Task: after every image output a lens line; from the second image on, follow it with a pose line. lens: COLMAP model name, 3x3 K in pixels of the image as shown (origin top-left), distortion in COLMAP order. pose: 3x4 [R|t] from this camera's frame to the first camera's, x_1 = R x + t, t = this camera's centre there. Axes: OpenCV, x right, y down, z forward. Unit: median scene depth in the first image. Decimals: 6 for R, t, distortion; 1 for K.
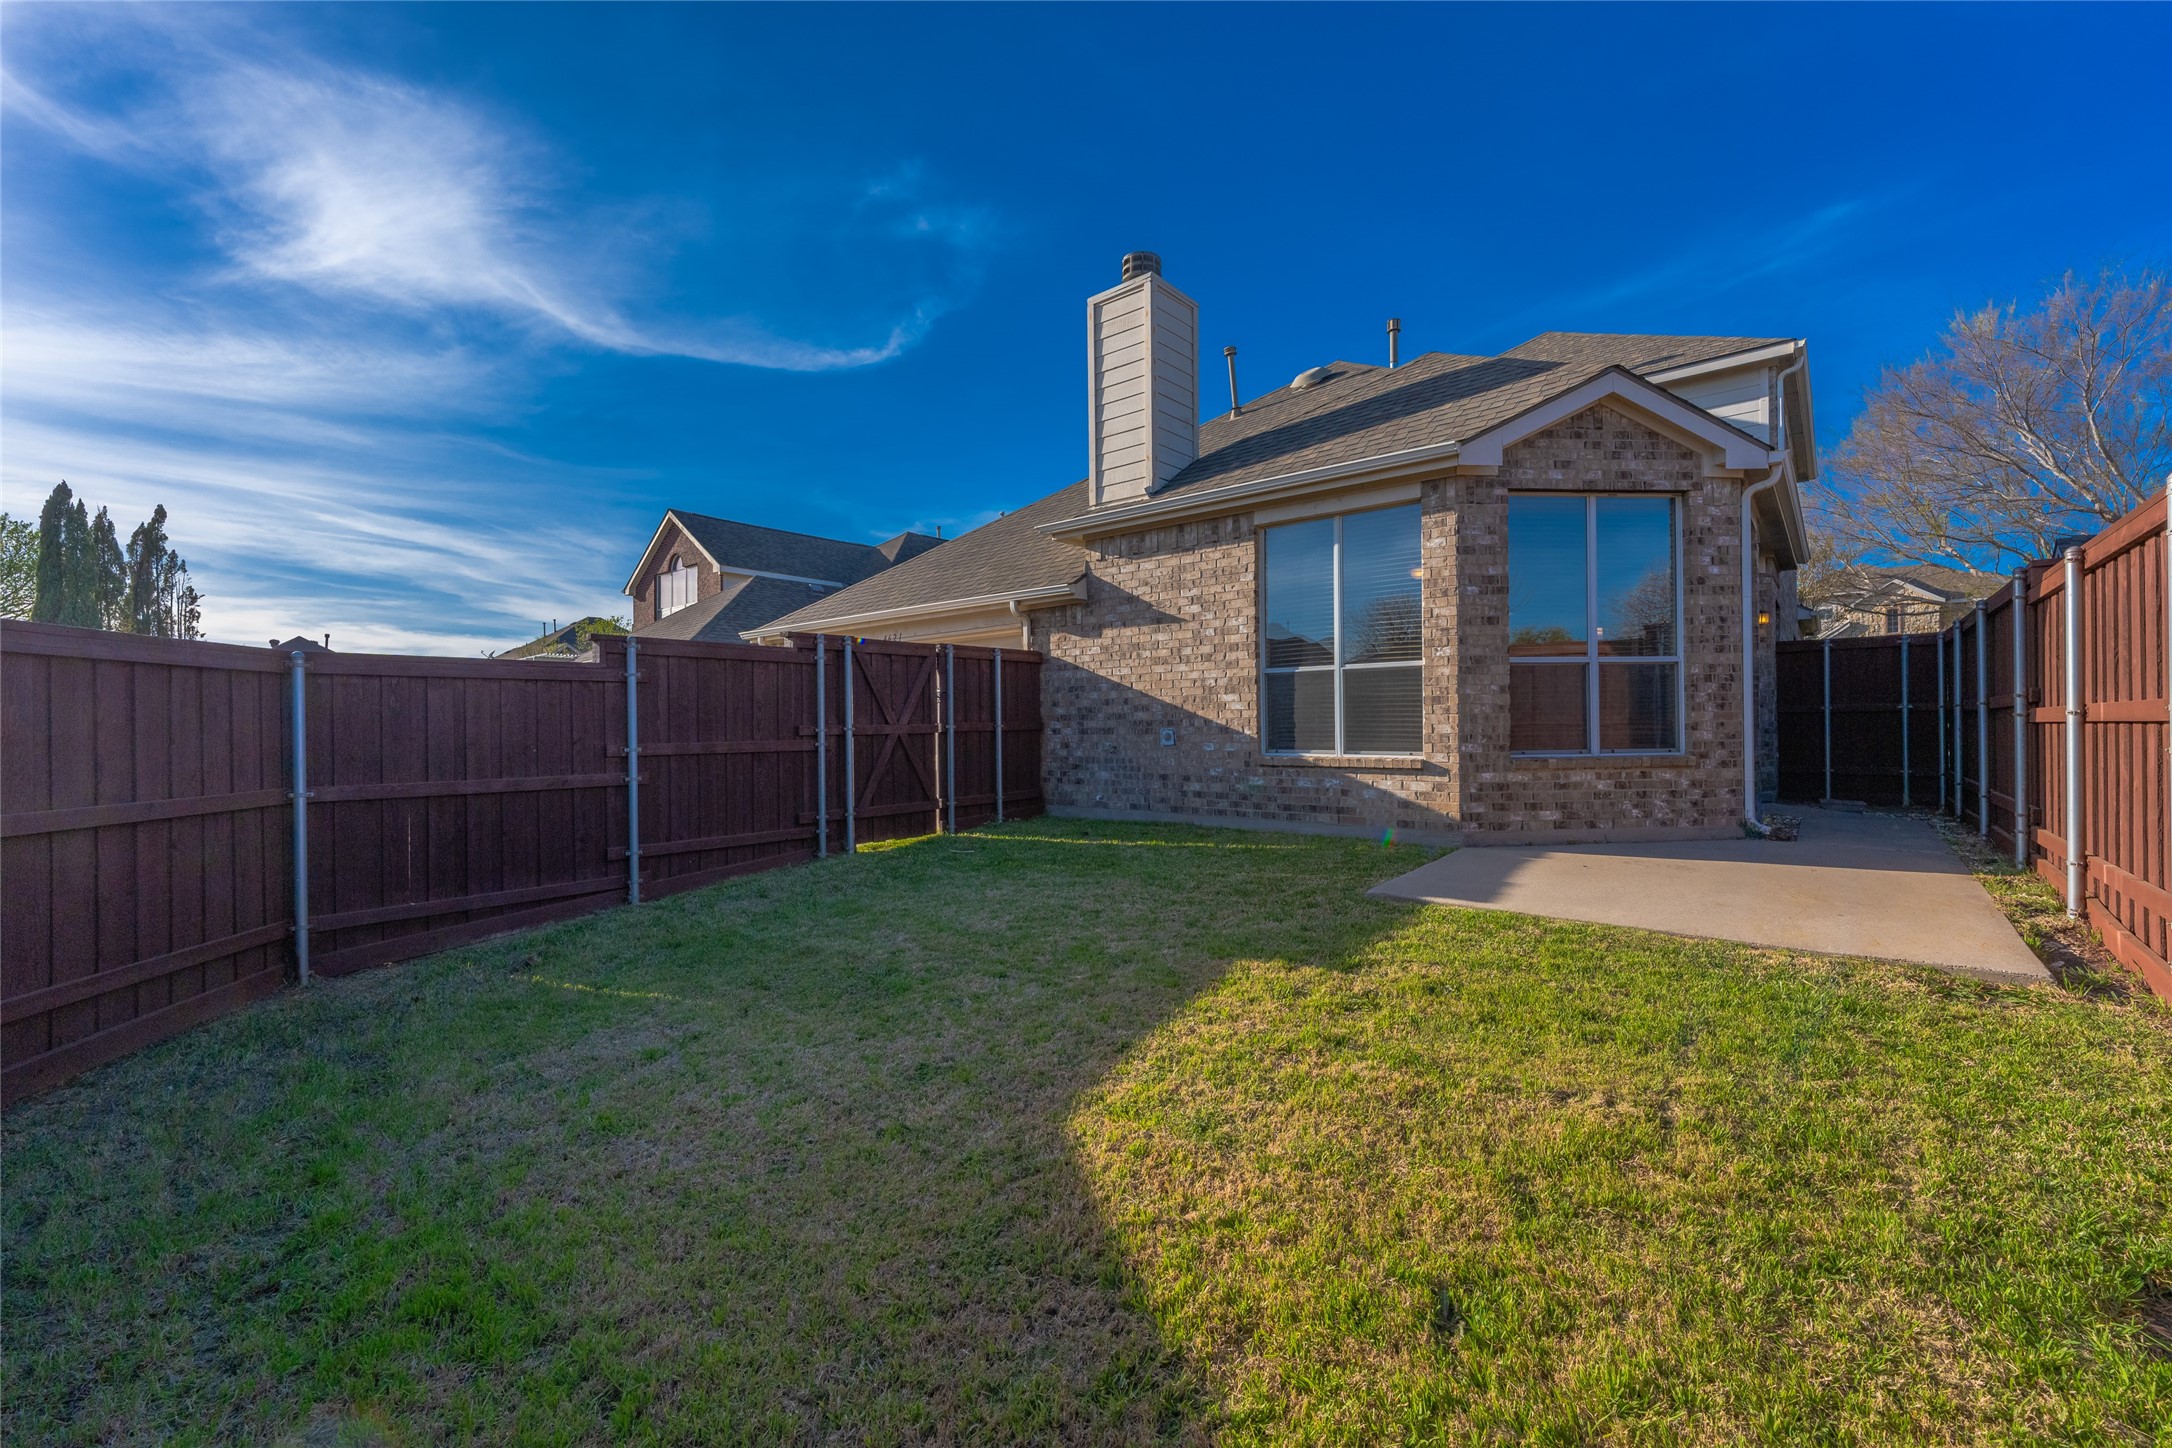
lens RADIAL K [[871.5, 0, 1087.7], [0, 871.5, 725.8], [0, 0, 1]] dist [0.001957, -0.000477]
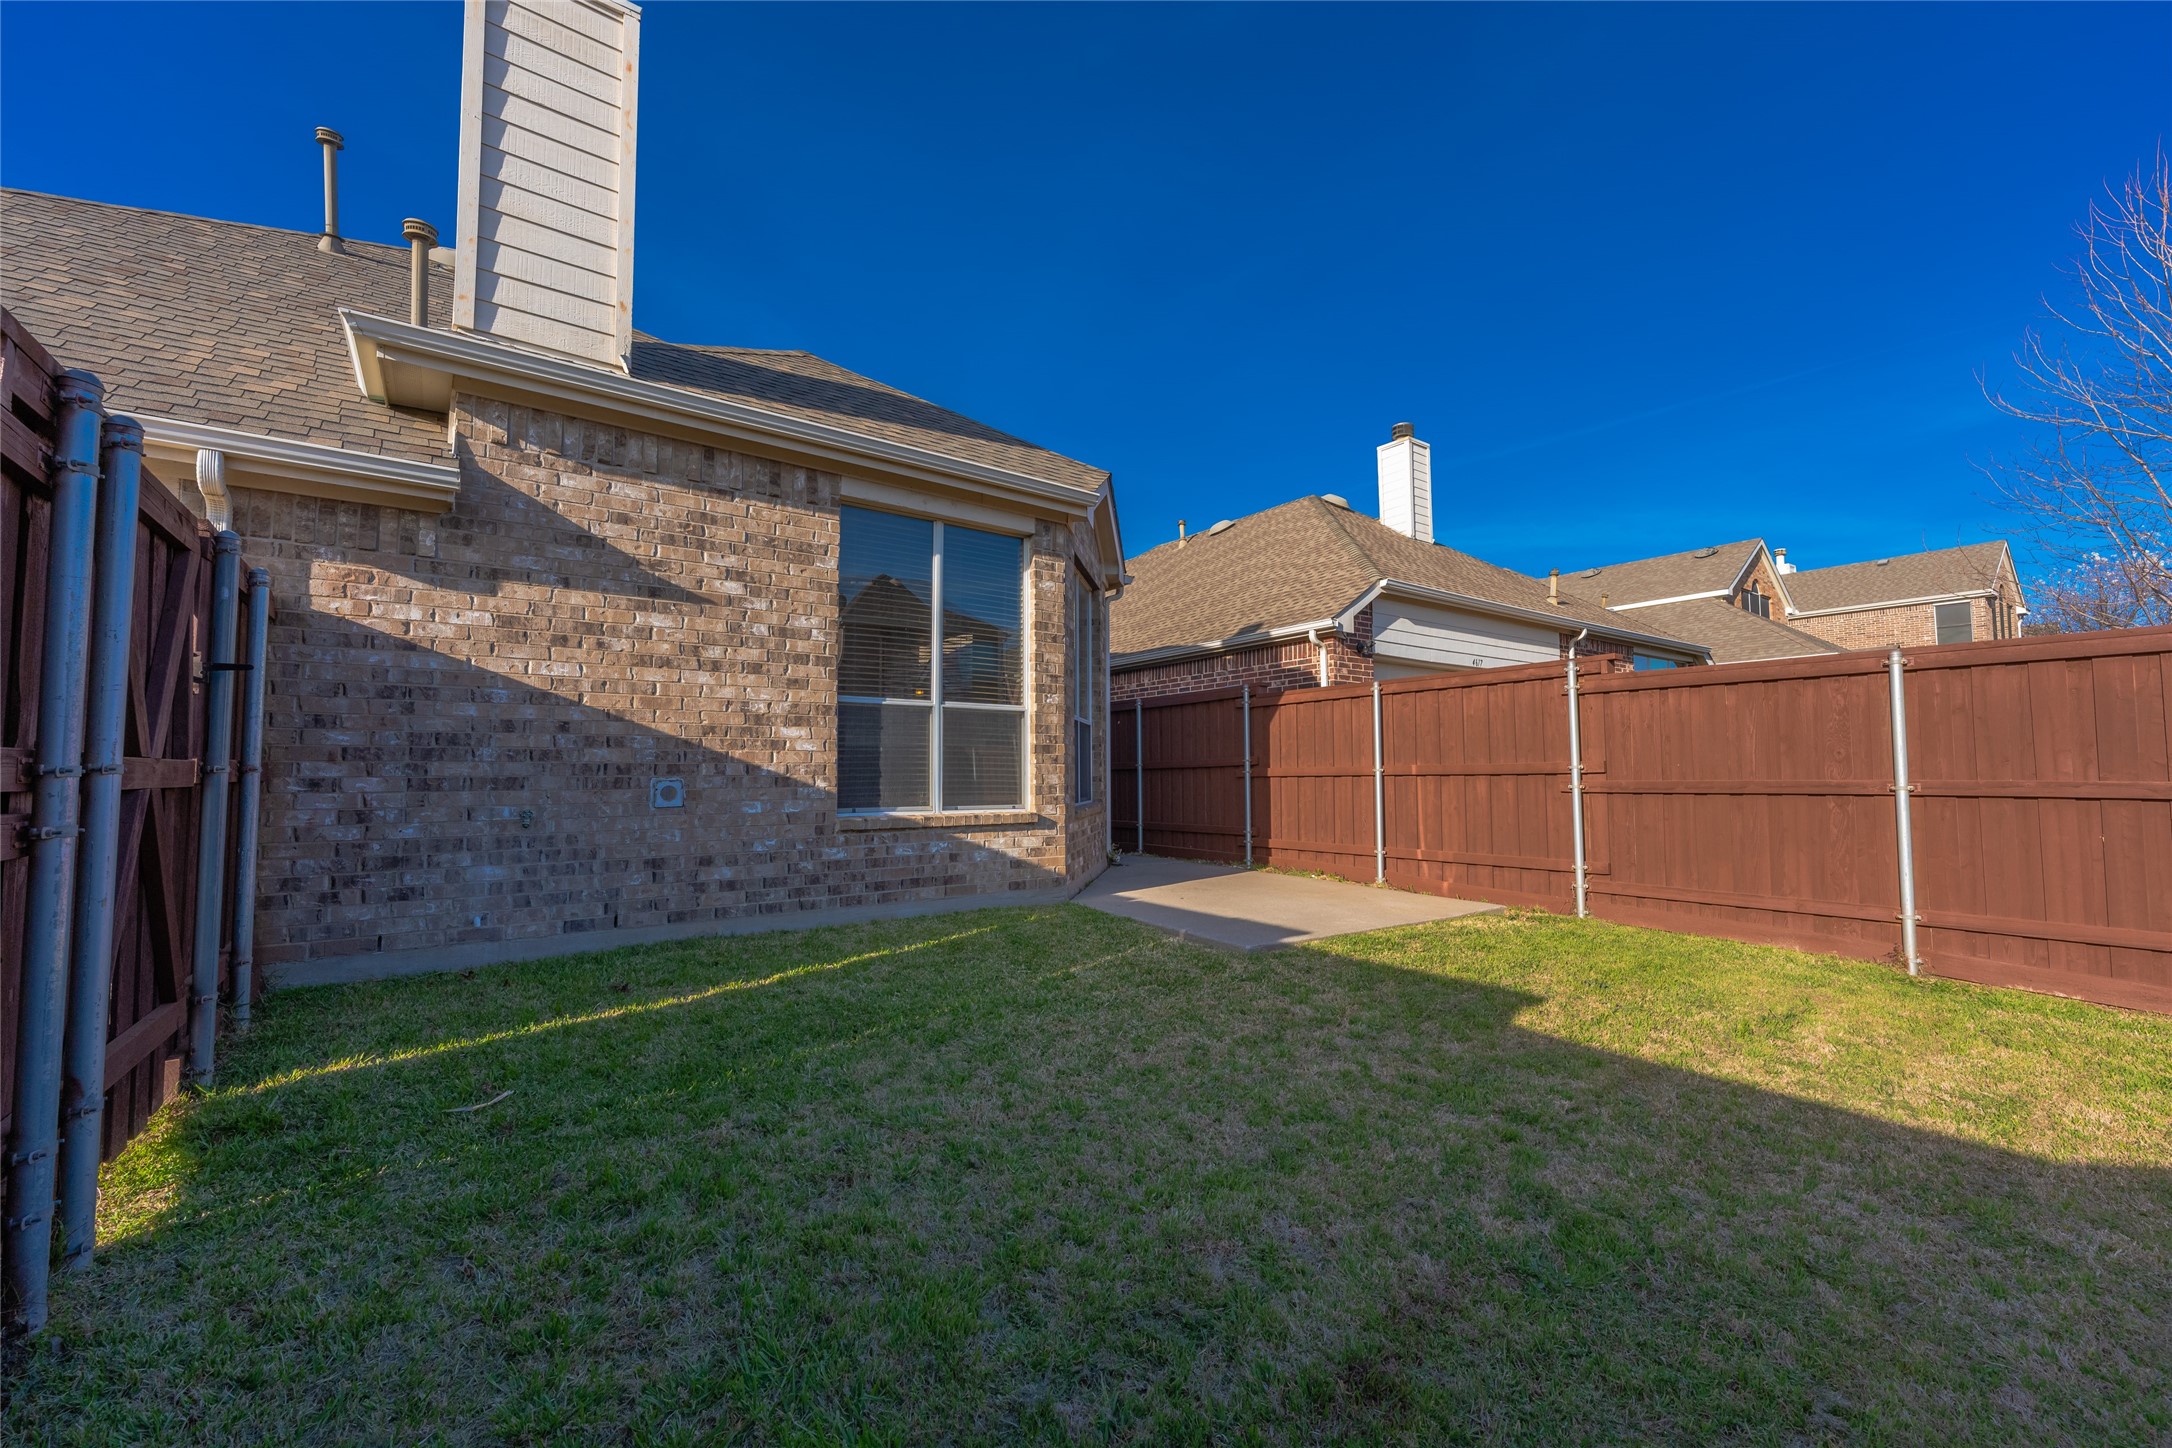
lens RADIAL K [[871.5, 0, 1087.7], [0, 871.5, 725.8], [0, 0, 1]] dist [0.001957, -0.000477]
pose [[0.230774, 0.066233, 0.970750, -0.424592], [0.001694, 0.997652, -0.068471, 0.008544], [-0.973006, 0.017445, 0.230120, 0.611152]]
